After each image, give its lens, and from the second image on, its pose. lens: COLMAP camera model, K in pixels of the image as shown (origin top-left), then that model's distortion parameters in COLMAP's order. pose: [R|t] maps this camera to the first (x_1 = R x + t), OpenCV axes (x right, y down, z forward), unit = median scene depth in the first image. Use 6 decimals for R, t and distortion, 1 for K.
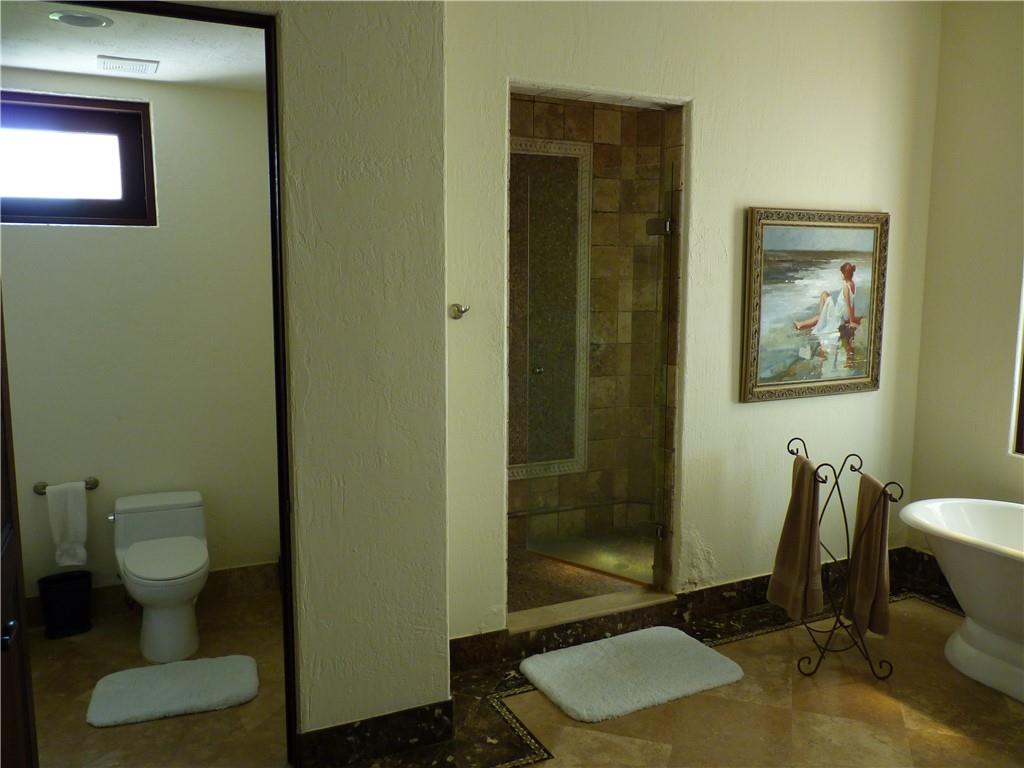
lens RADIAL K [[817.3, 0, 511.2], [0, 817.3, 387.7], [0, 0, 1]] dist [-0.024725, 0.011363]
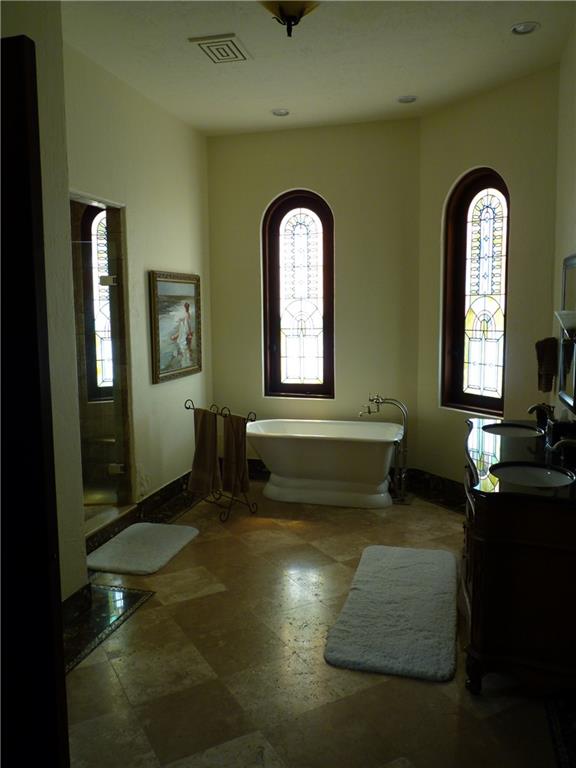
lens RADIAL K [[612.9, 0, 289.3], [0, 612.9, 381.8], [0, 0, 1]] dist [-0.024725, 0.011363]
pose [[0.658854, -0.093442, 0.746445, -0.487210], [0.105988, 0.993888, 0.030866, 0.003782], [-0.744767, 0.058778, 0.664731, -0.063376]]
